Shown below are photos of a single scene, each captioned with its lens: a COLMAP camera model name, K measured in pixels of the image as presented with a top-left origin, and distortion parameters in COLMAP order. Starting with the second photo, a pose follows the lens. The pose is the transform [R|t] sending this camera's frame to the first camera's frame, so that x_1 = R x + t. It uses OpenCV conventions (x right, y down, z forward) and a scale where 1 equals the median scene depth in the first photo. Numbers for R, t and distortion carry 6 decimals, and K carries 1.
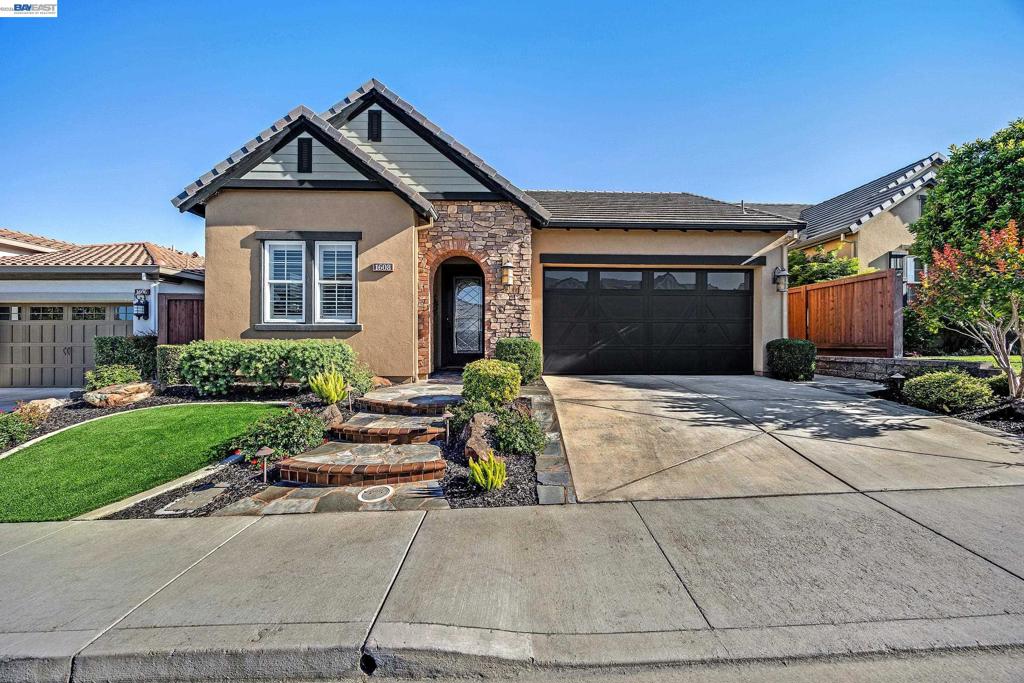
lens RADIAL K [[393.6, 0, 513.3], [0, 393.6, 342.6], [0, 0, 1]] dist [-0.000725, -0.000345]
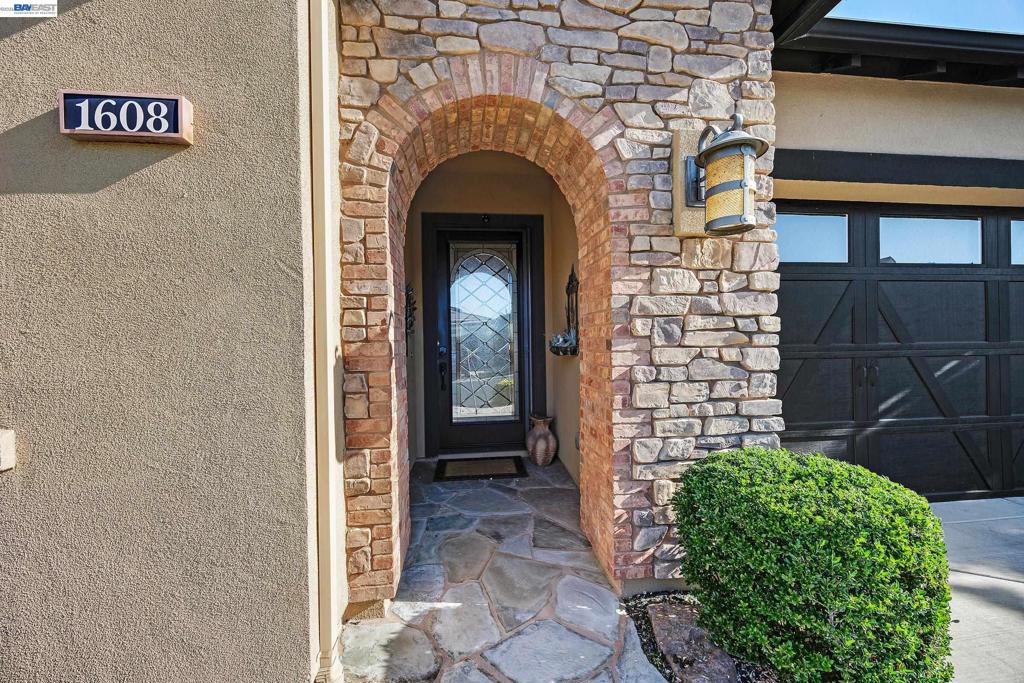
lens RADIAL K [[393.6, 0, 513.6], [0, 393.6, 342.0], [0, 0, 1]] dist [-0.000725, -0.000345]
pose [[0.996692, -0.016137, 0.079659, -0.164969], [0.016022, 0.999869, 0.002072, -0.083164], [-0.079682, -0.000789, 0.996820, 0.789746]]
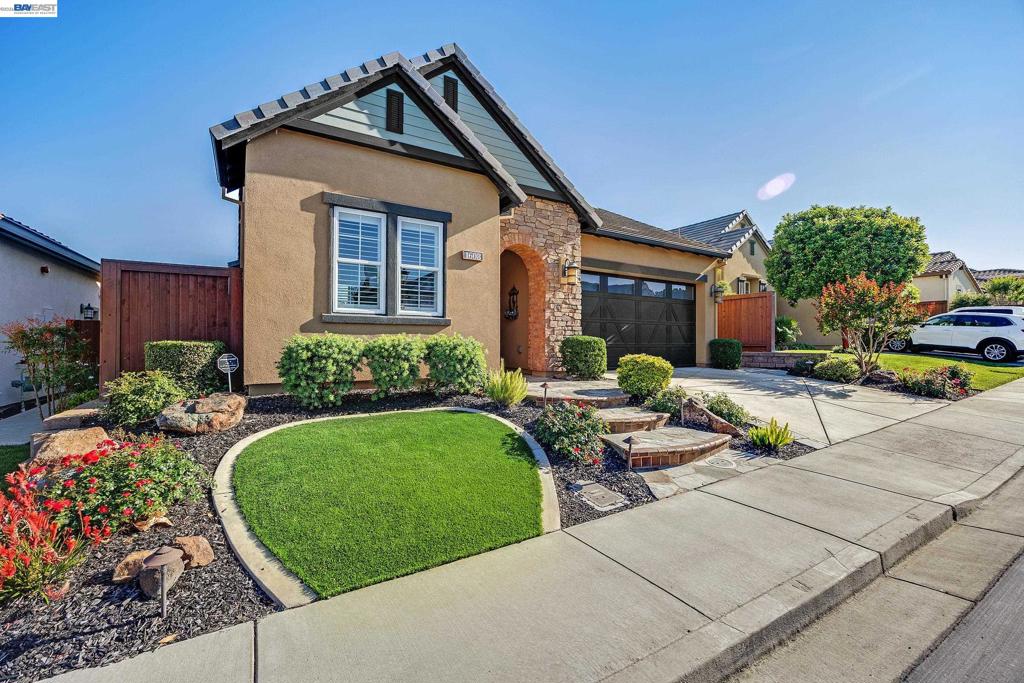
lens RADIAL K [[442.6, 0, 515.5], [0, 442.6, 341.4], [0, 0, 1]] dist [-0.012210, 0.000052]
pose [[0.858805, 0.003551, 0.512291, -0.753211], [-0.001381, 0.999988, -0.004616, 0.009056], [-0.512301, 0.003257, 0.858800, 0.076390]]
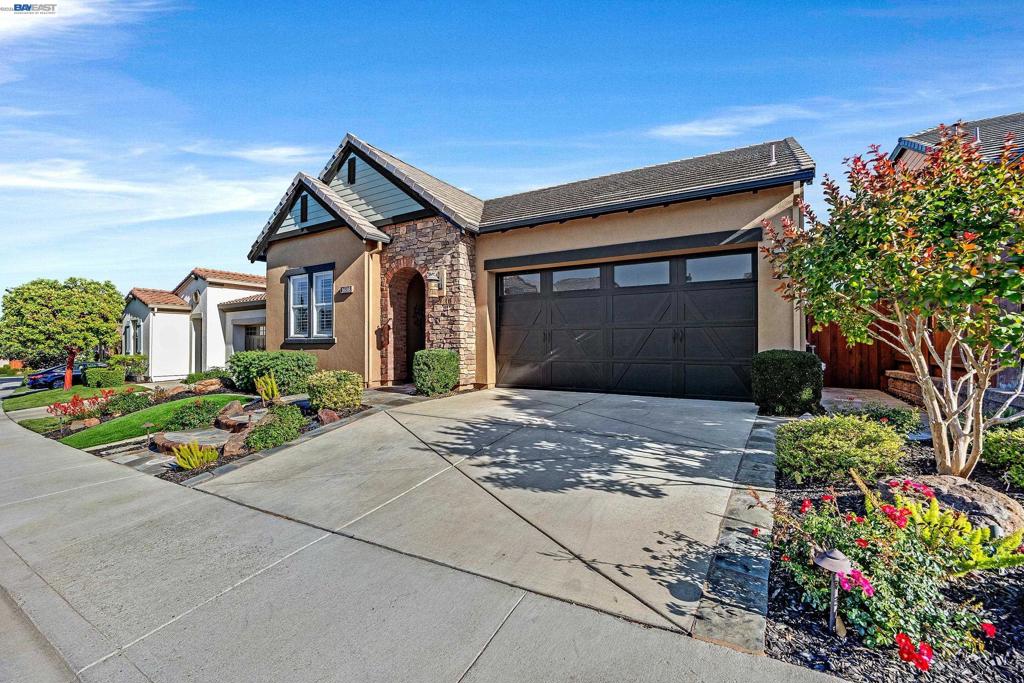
lens RADIAL K [[434.4, 0, 509.5], [0, 434.4, 340.7], [0, 0, 1]] dist [-0.012992, -0.000127]
pose [[0.839162, -0.008248, -0.543819, 0.781863], [0.005403, 0.999962, -0.006830, -0.024956], [0.543855, 0.002793, 0.839175, 0.163167]]
